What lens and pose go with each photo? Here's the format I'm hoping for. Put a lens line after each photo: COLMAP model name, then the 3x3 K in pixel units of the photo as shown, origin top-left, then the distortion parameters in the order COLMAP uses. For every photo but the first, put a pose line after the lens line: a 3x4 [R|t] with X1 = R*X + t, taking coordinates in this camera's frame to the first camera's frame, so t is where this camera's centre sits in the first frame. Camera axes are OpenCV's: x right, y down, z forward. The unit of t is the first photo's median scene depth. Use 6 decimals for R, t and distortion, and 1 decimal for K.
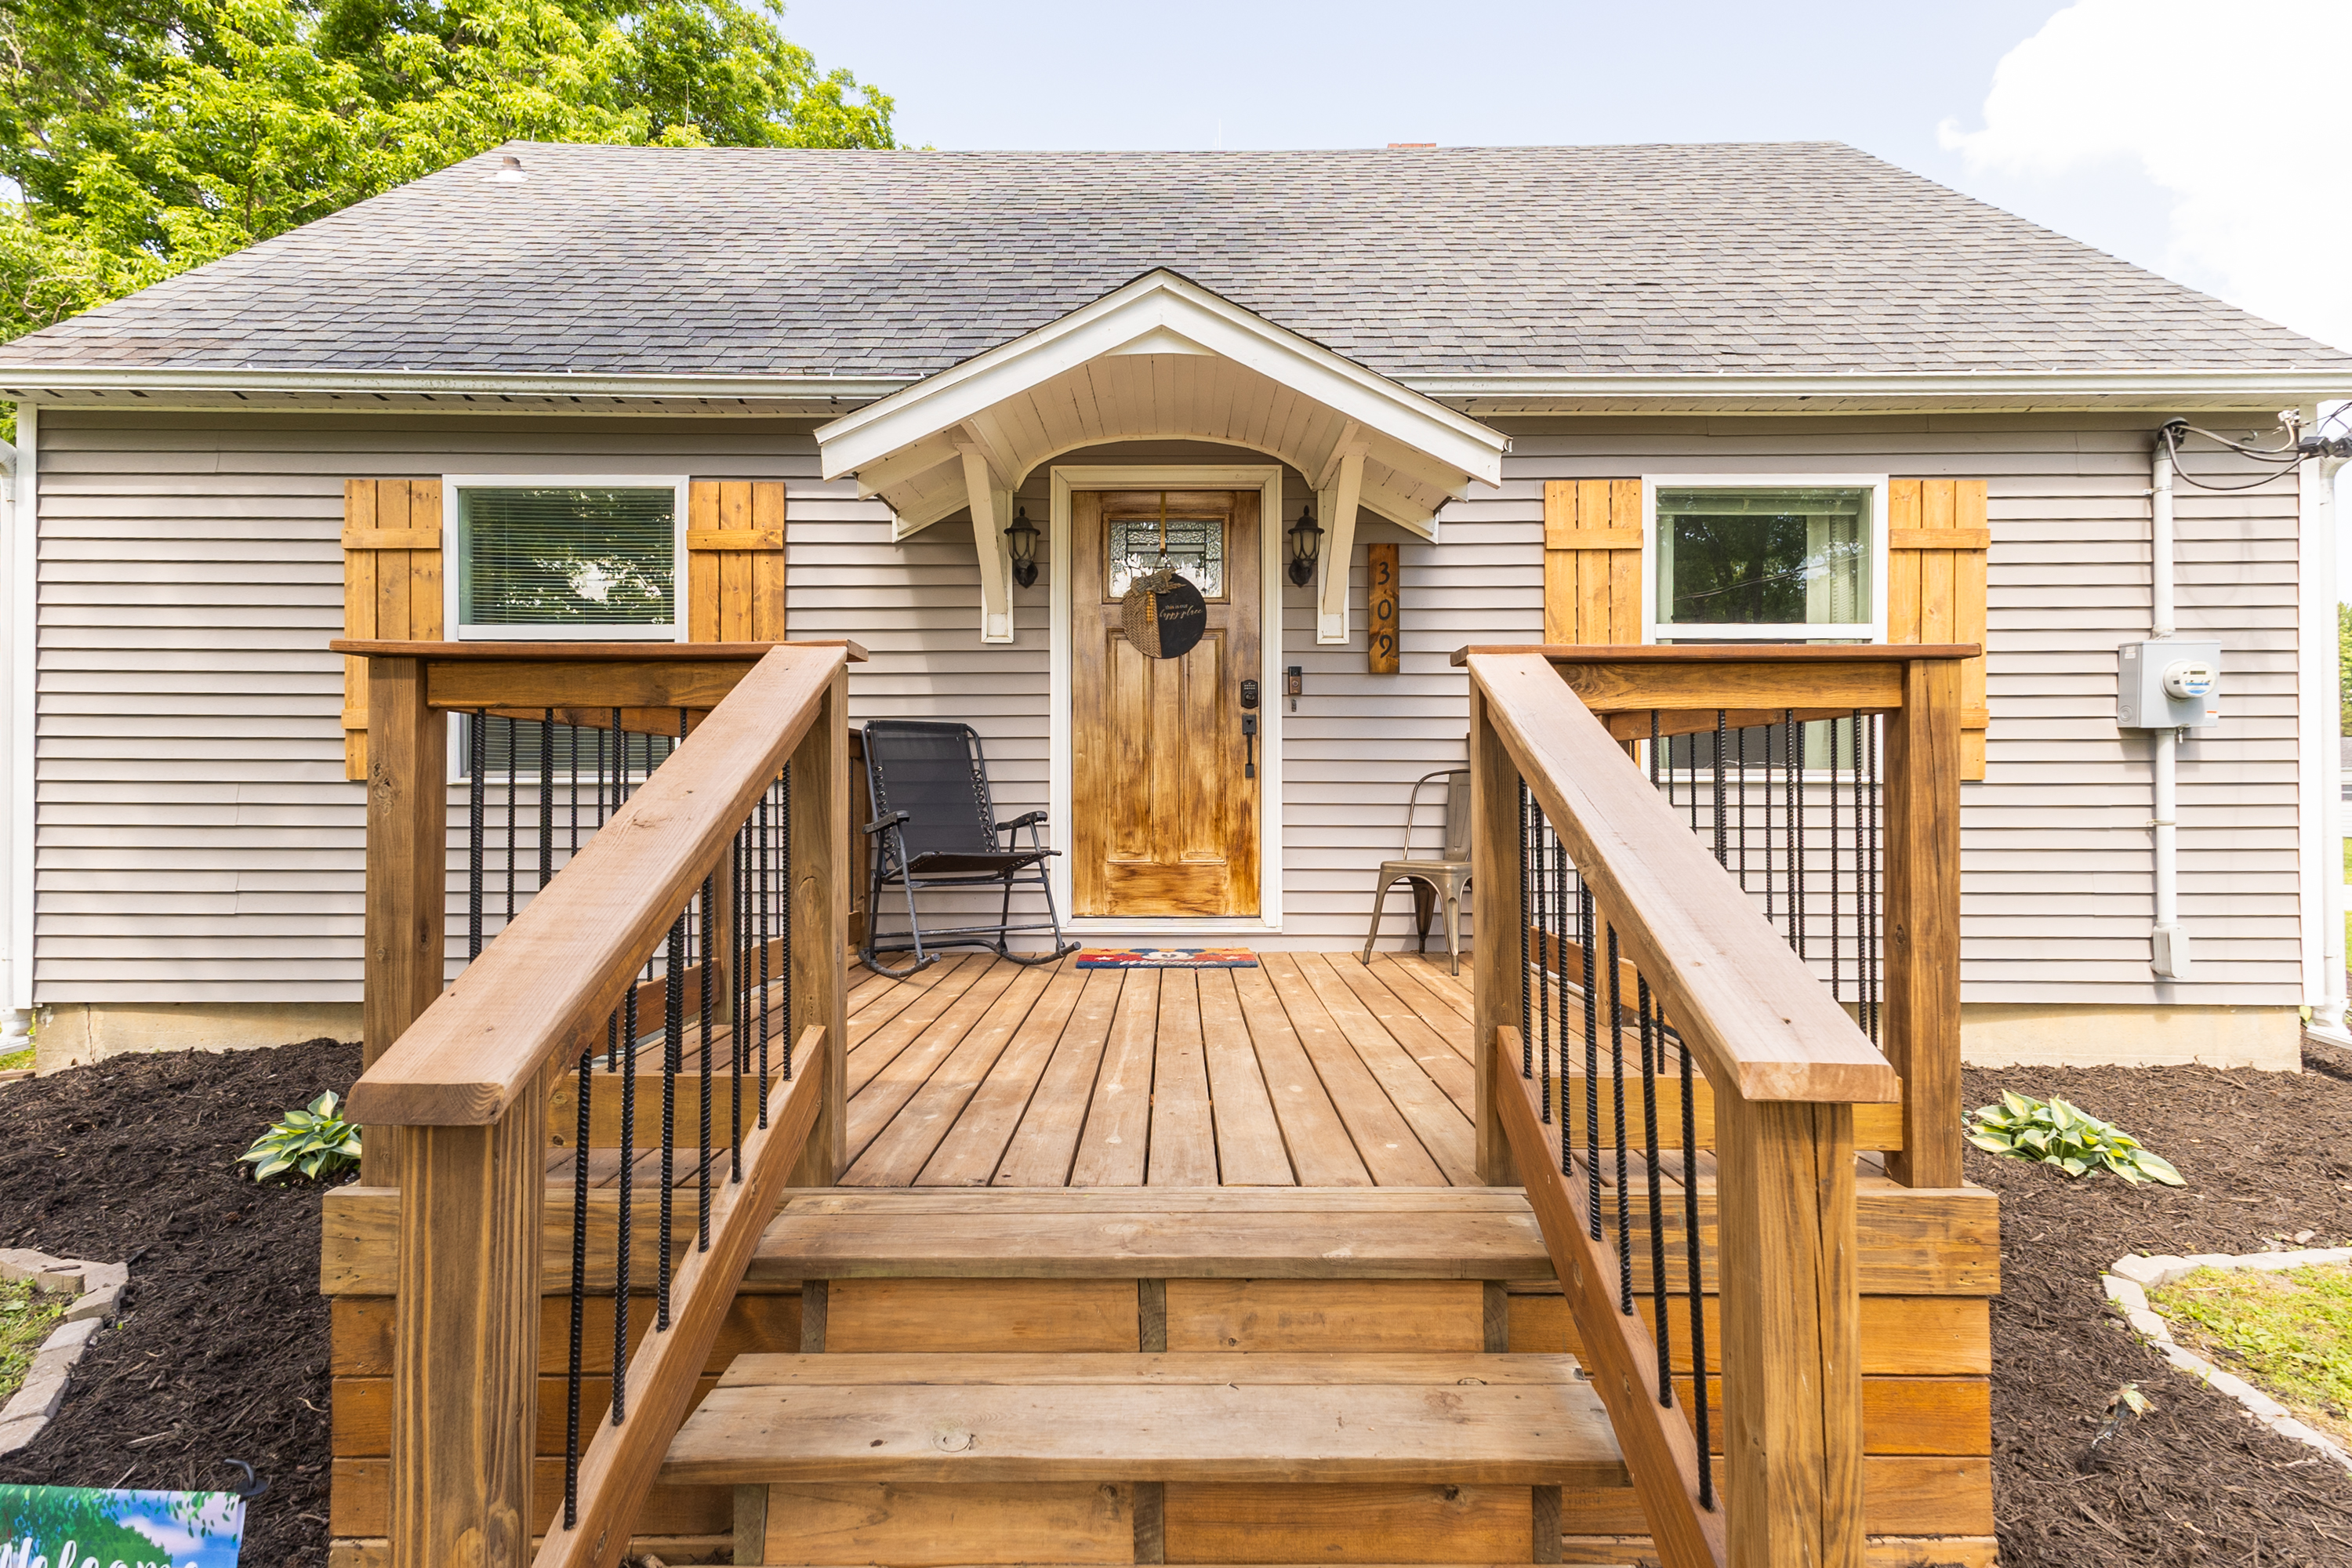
lens RADIAL K [[1066.6, 0, 1184.3], [0, 1066.6, 764.3], [0, 0, 1]] dist [0.002897, -0.000023]
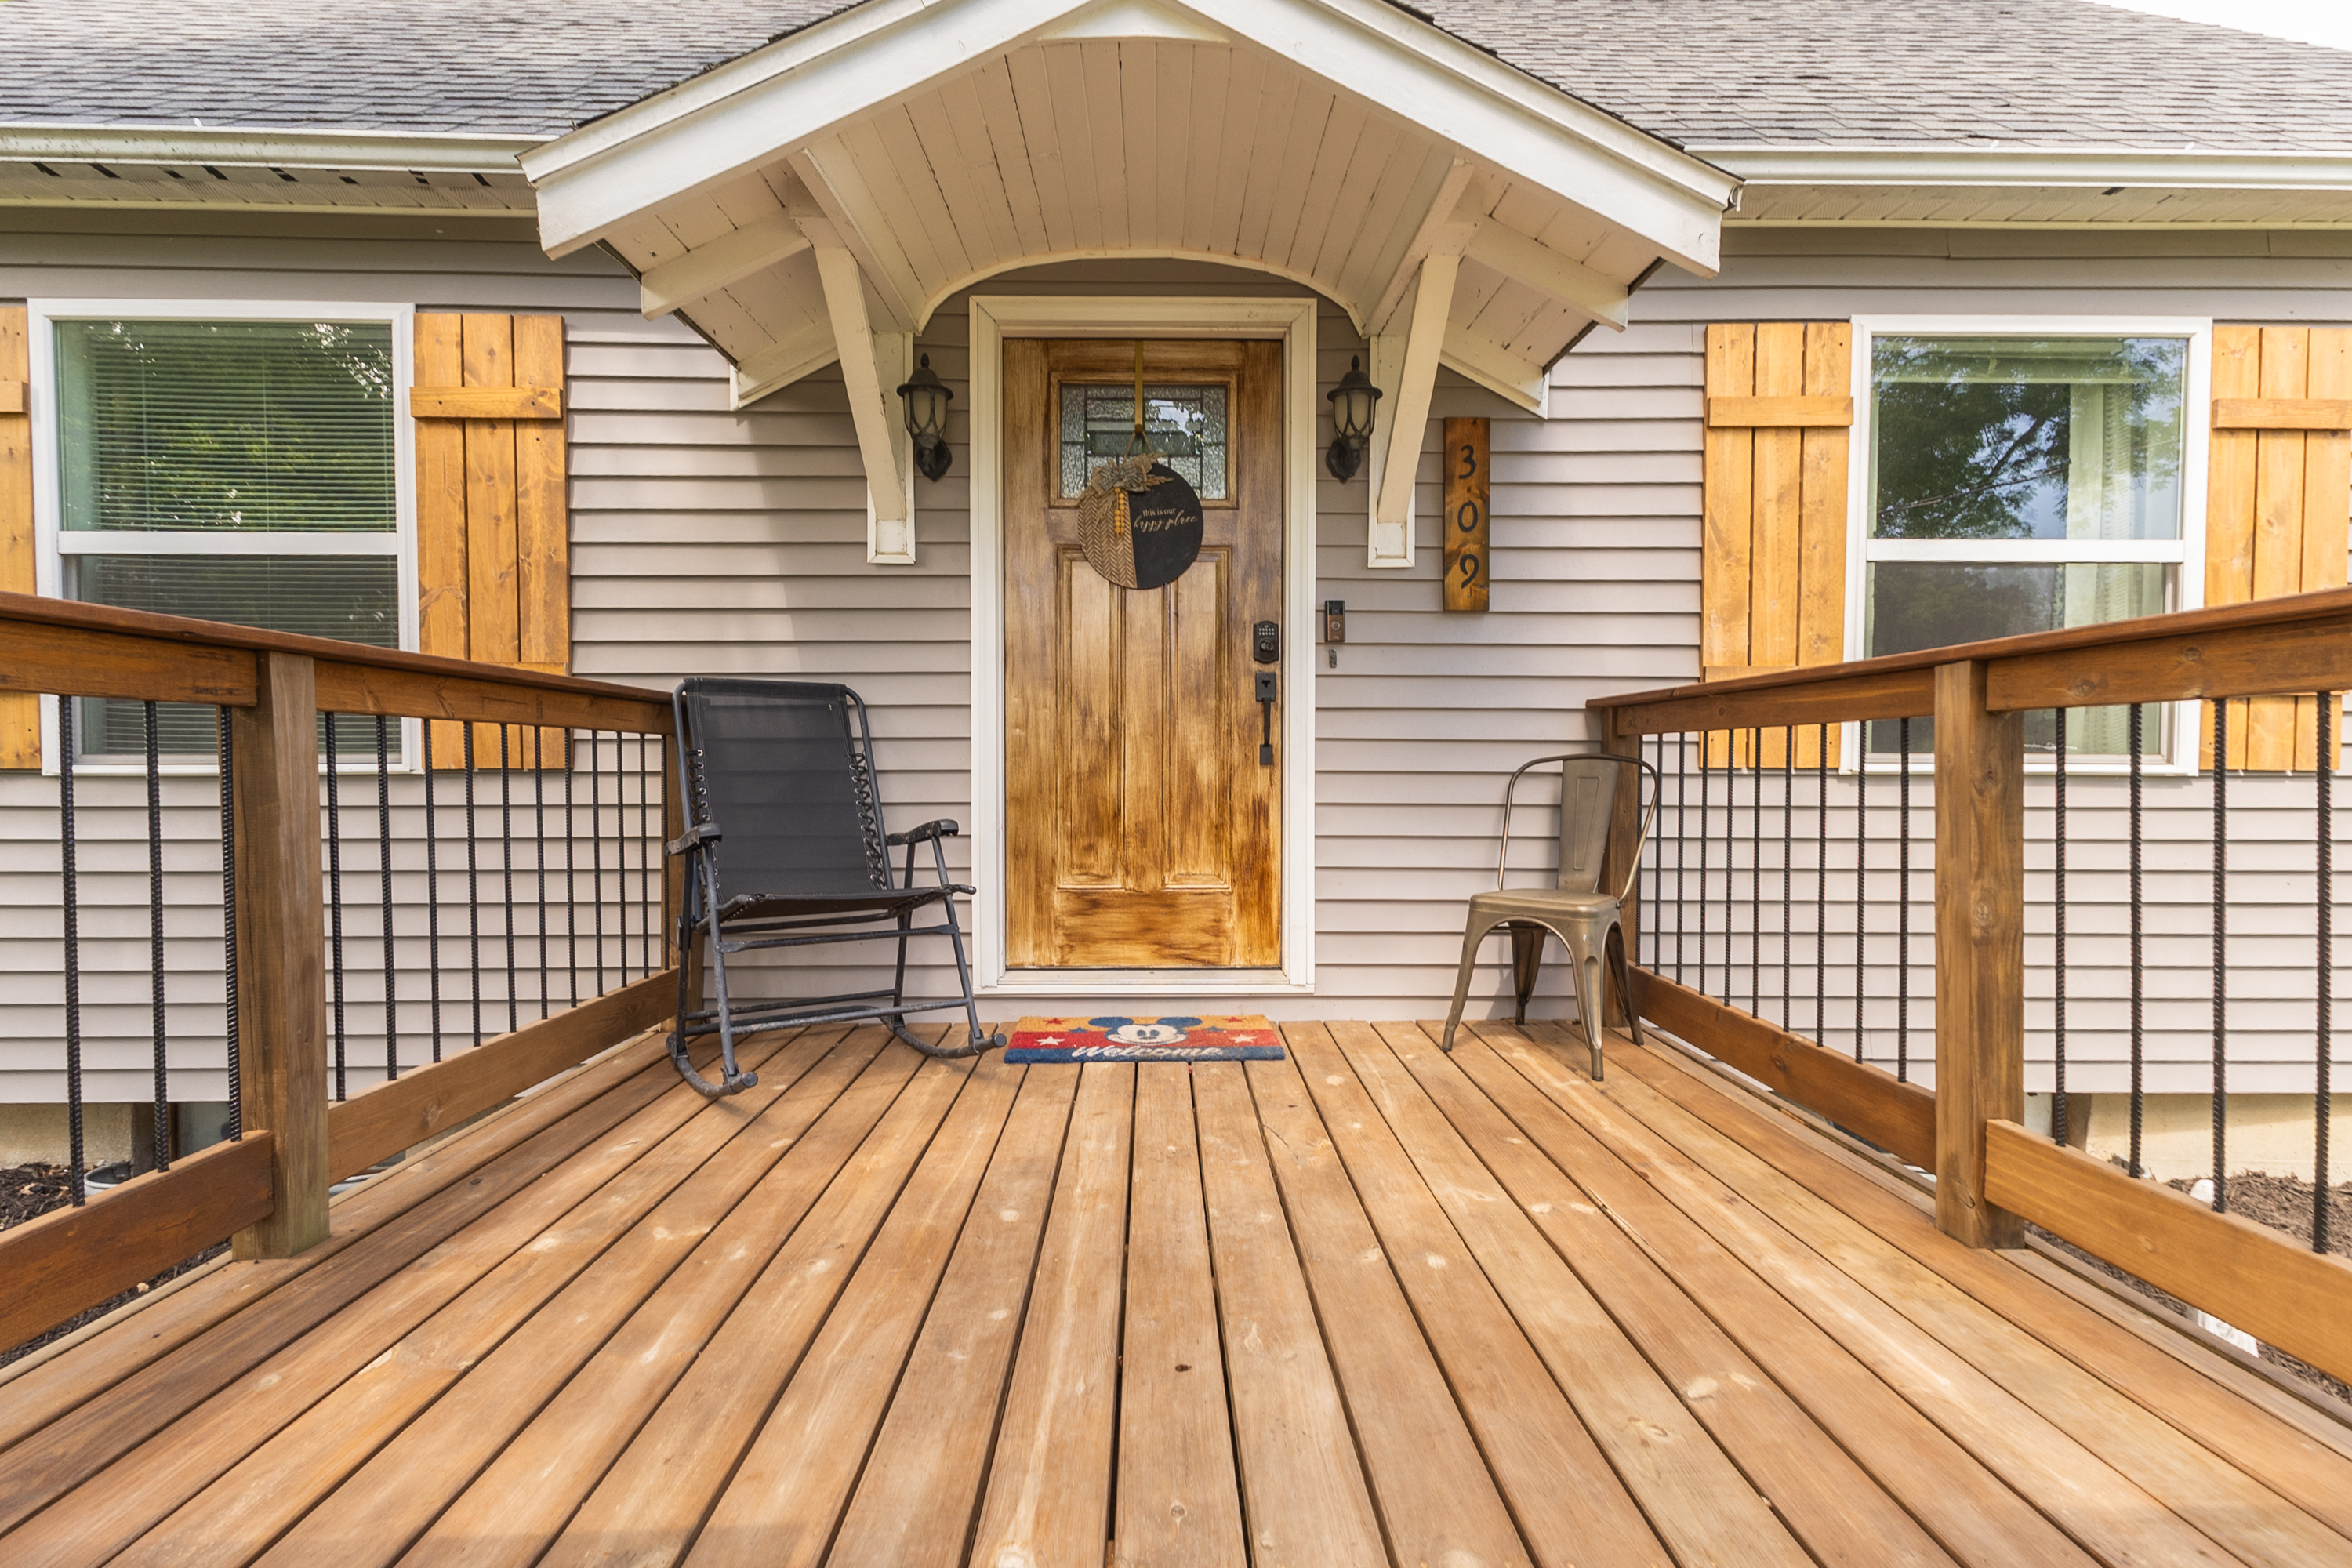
lens RADIAL K [[1066.6, 0, 1184.3], [0, 1066.6, 764.3], [0, 0, 1]] dist [0.002897, -0.000023]
pose [[0.999775, 0.000515, 0.021199, -0.005718], [-0.001076, 0.999650, 0.026450, -0.006047], [-0.021178, -0.026467, 0.999425, 0.325227]]
